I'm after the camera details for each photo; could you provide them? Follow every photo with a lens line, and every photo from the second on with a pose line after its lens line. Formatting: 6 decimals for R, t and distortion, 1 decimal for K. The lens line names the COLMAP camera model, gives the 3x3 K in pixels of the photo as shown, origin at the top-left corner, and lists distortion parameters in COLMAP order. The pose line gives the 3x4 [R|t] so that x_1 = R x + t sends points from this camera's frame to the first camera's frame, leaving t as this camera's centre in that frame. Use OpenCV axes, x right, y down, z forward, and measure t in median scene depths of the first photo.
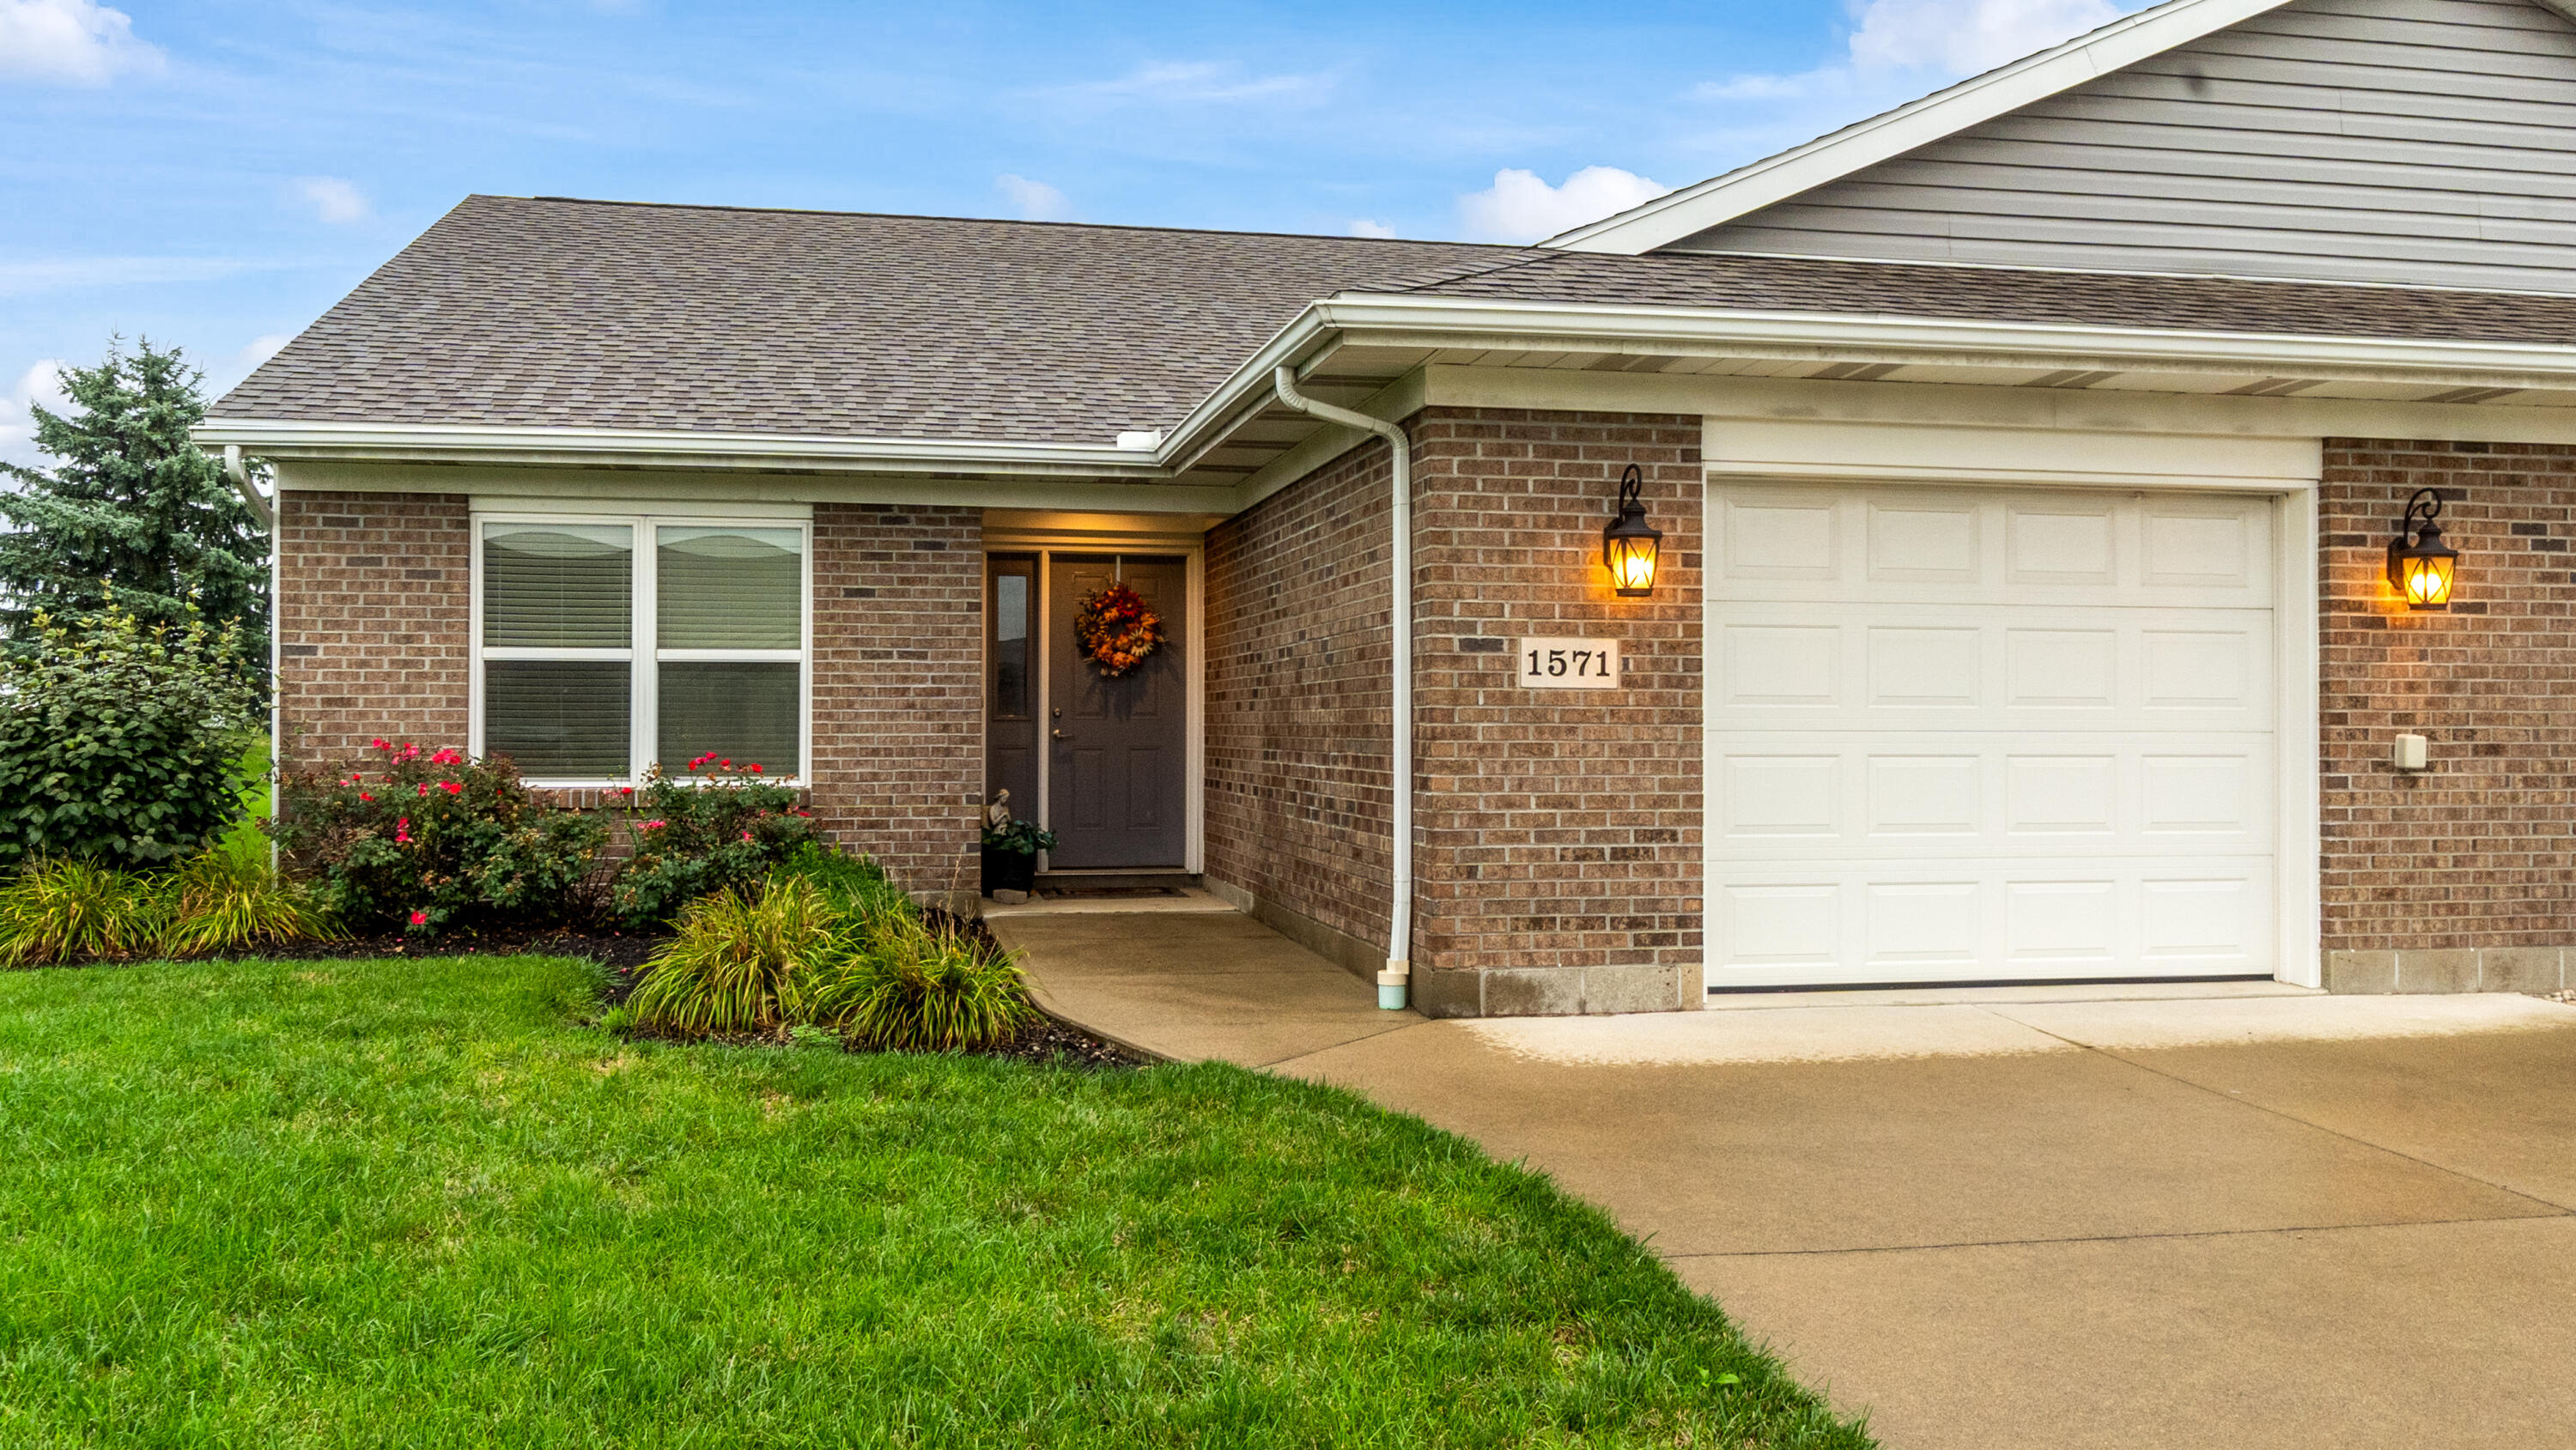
lens RADIAL K [[2086.7, 0, 1288.0], [0, 2086.7, 725.0], [0, 0, 1]] dist [0.026982, -0.020511]
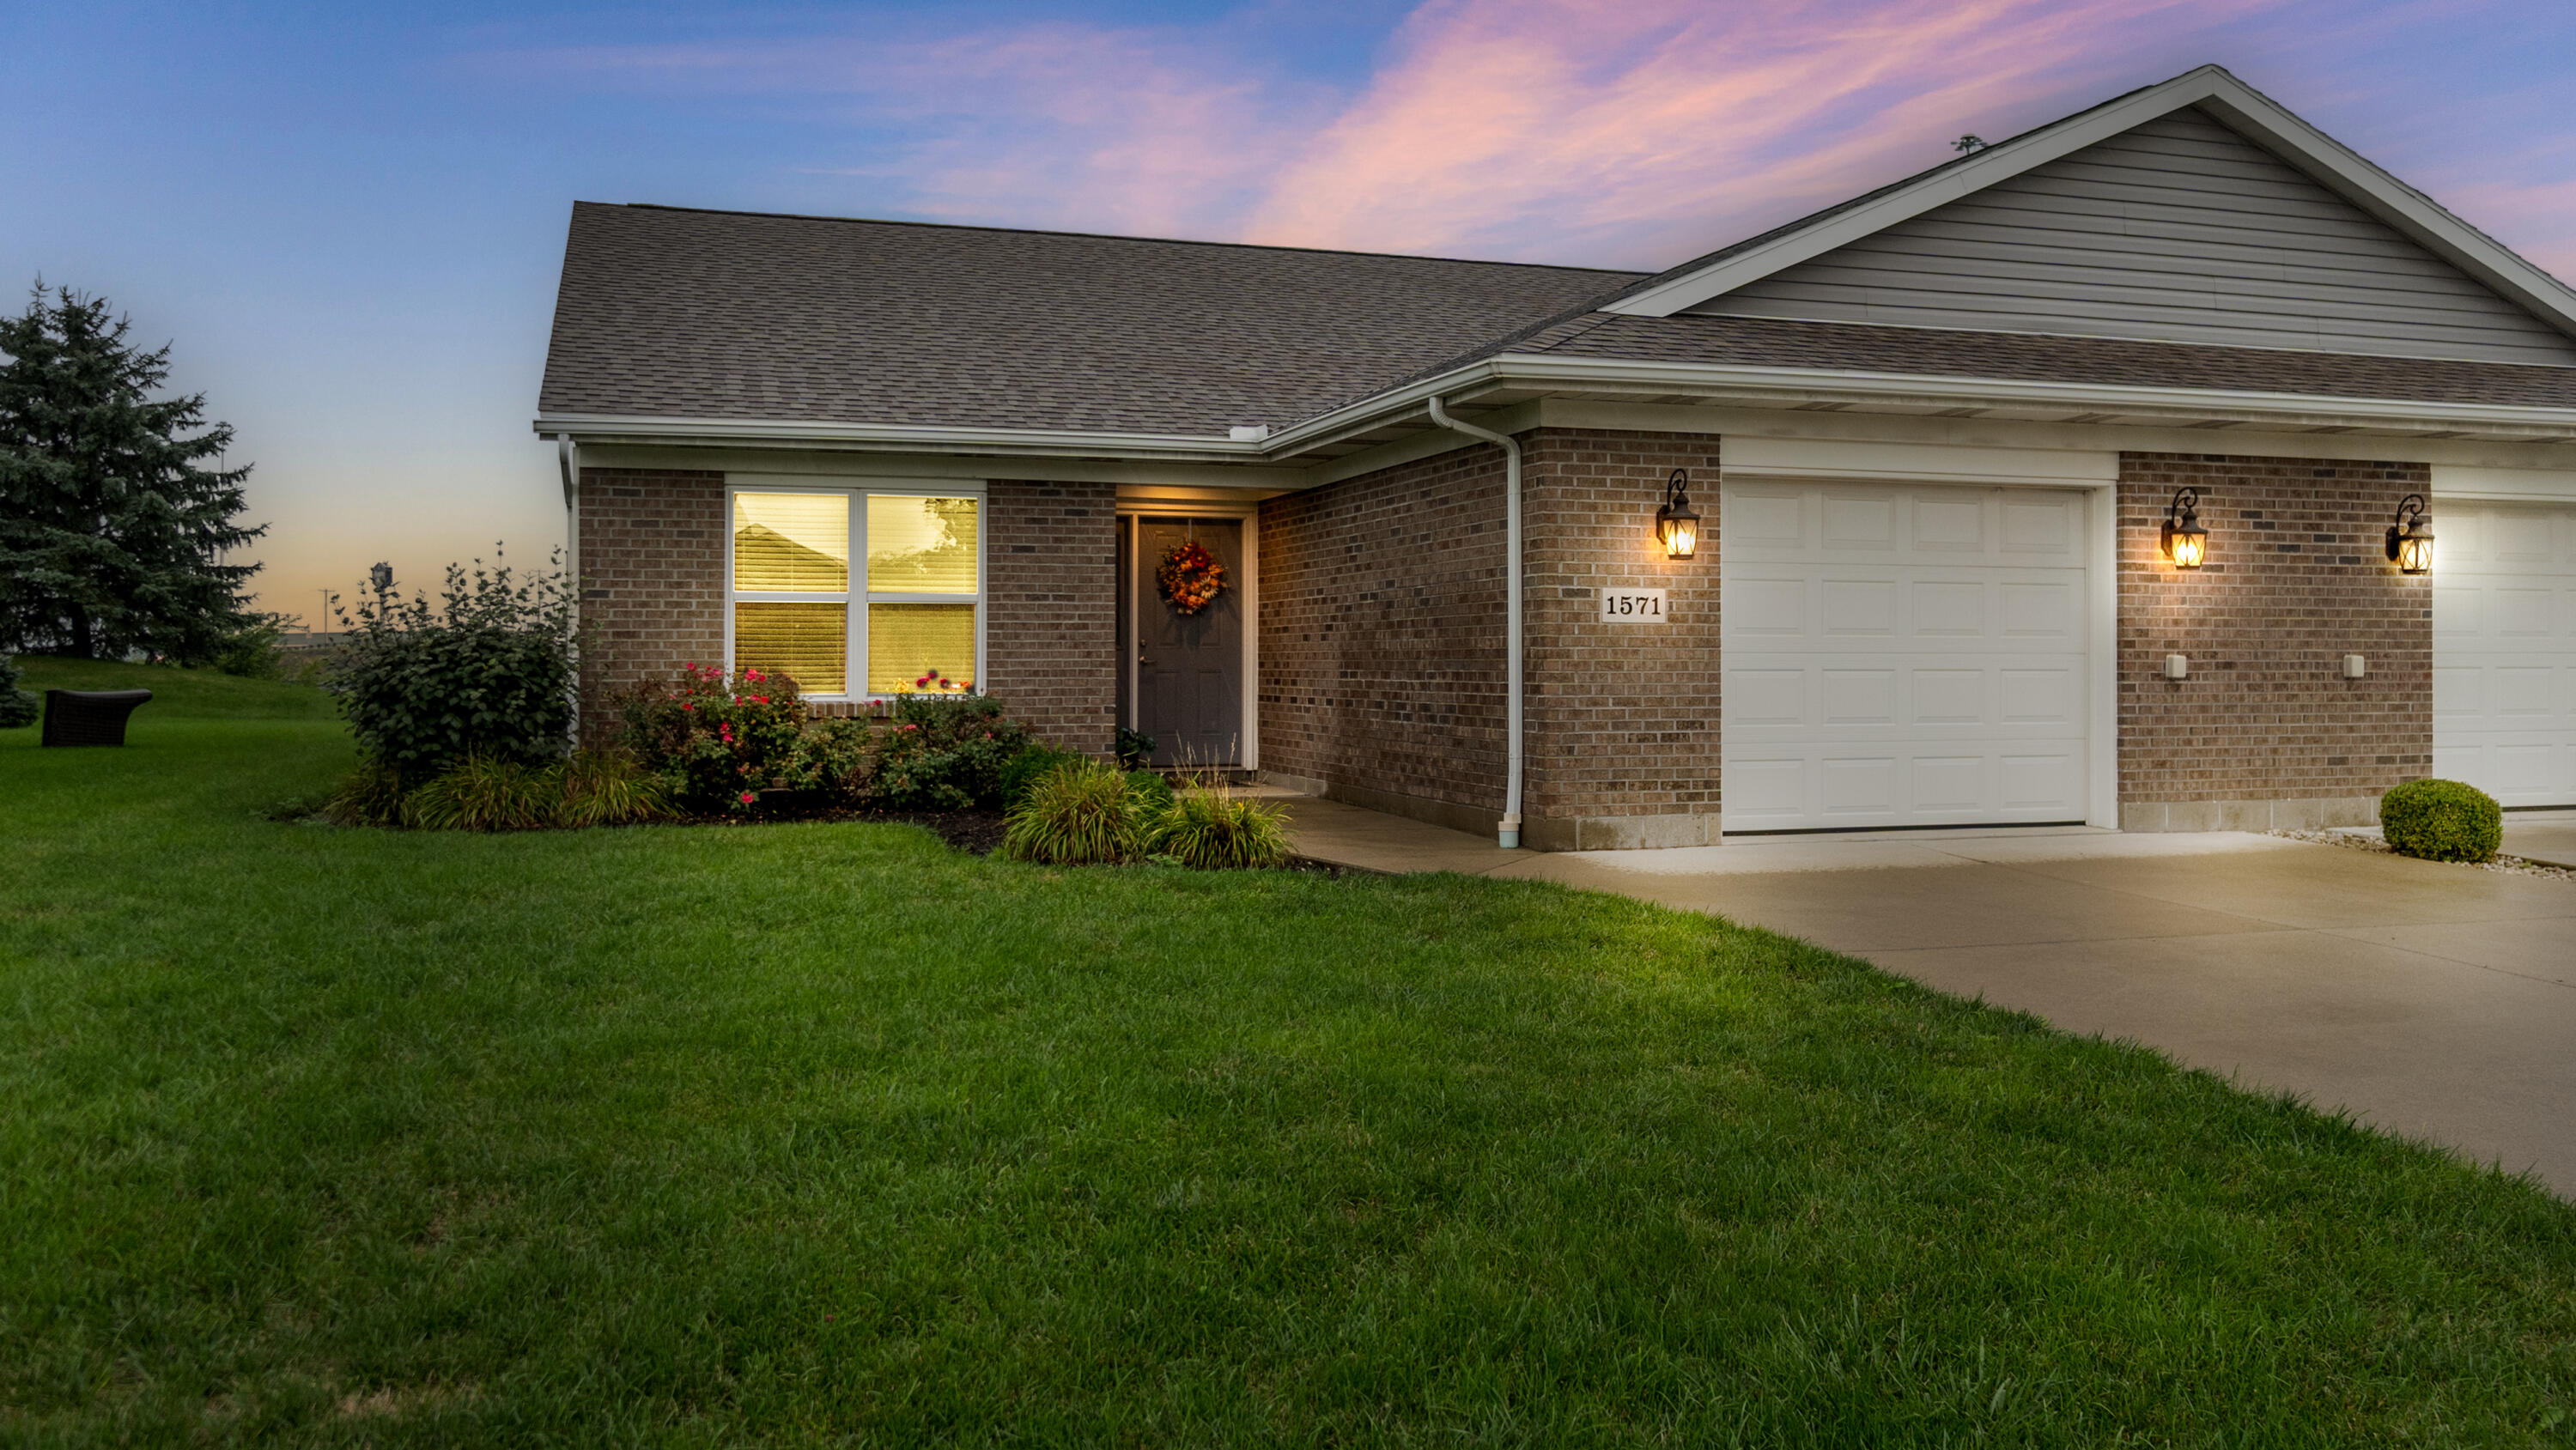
lens RADIAL K [[1962.0, 0, 1329.9], [0, 1962.0, 673.5], [0, 0, 1]] dist [0.011862, 0.000547]
pose [[0.993296, -0.002916, 0.115562, -0.206700], [0.002132, 0.999974, 0.006907, 0.006766], [-0.115579, -0.006614, 0.993276, -0.289180]]
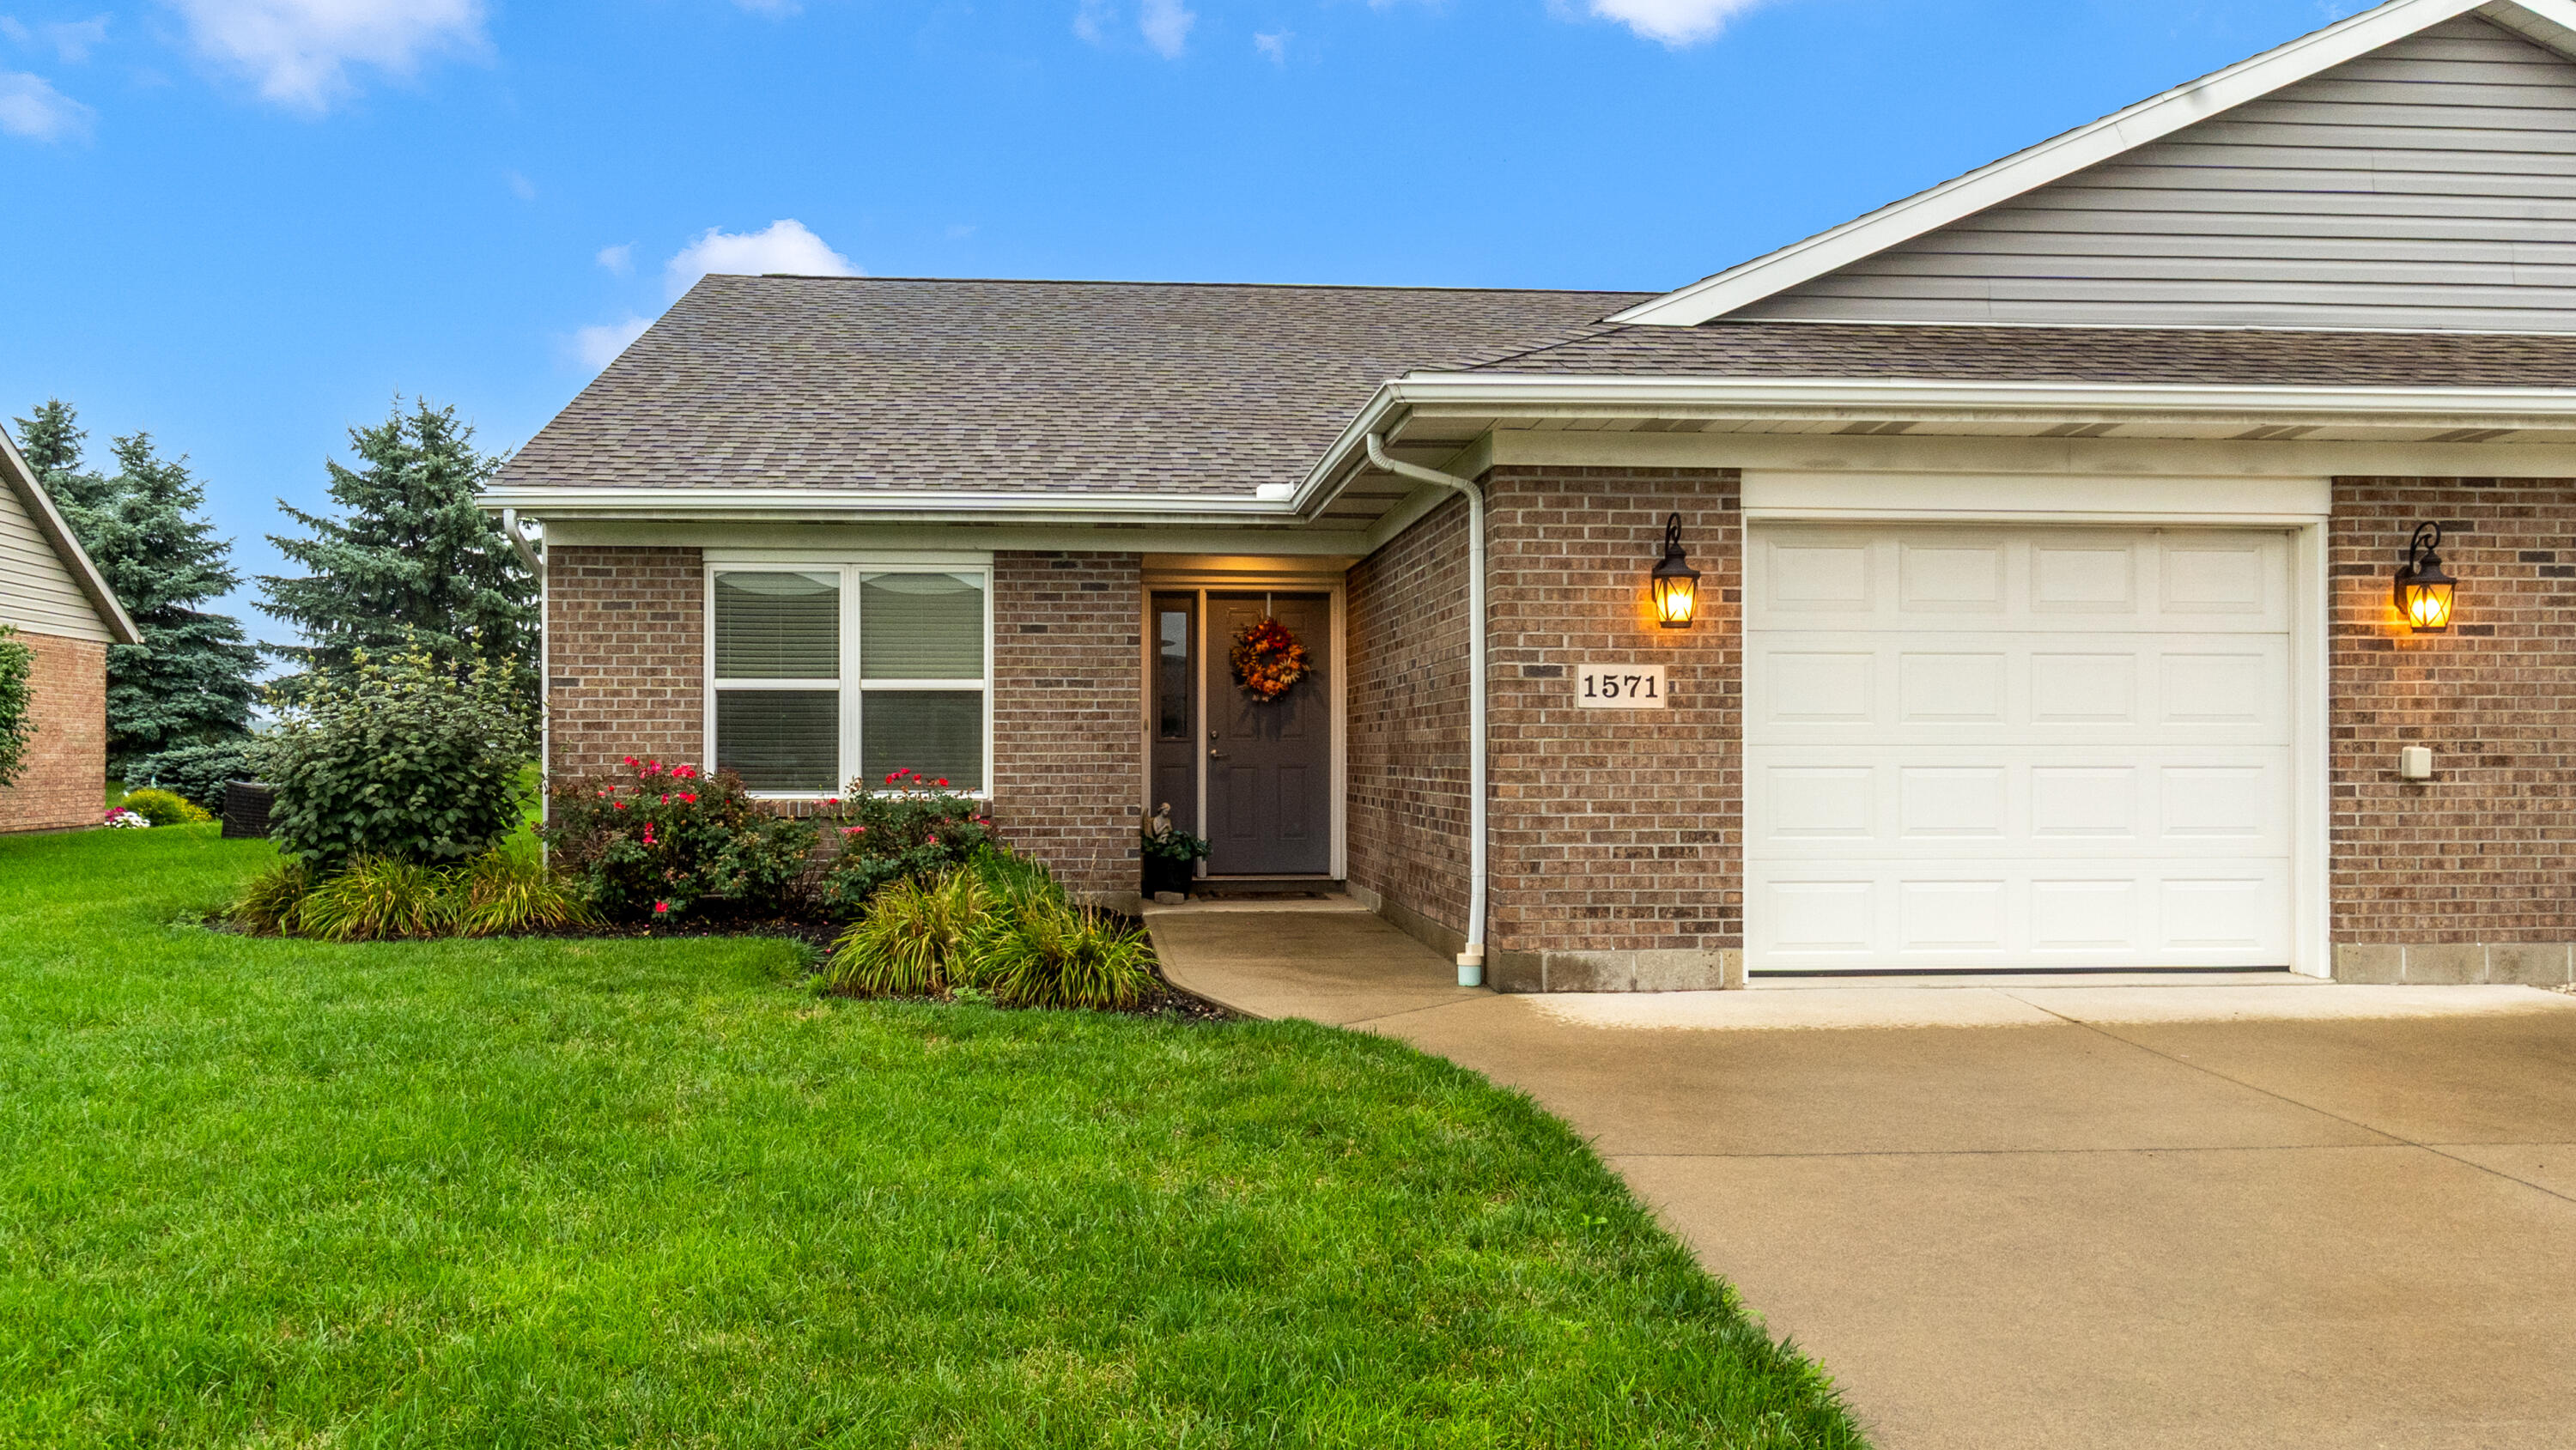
lens RADIAL K [[2052.2, 0, 1279.3], [0, 2052.2, 768.1], [0, 0, 1]] dist [0.031135, -0.007445]
pose [[0.994535, -0.001734, -0.104392, 0.058517], [0.002584, 0.999965, 0.008012, 0.005275], [0.104374, -0.008238, 0.994504, -0.130810]]
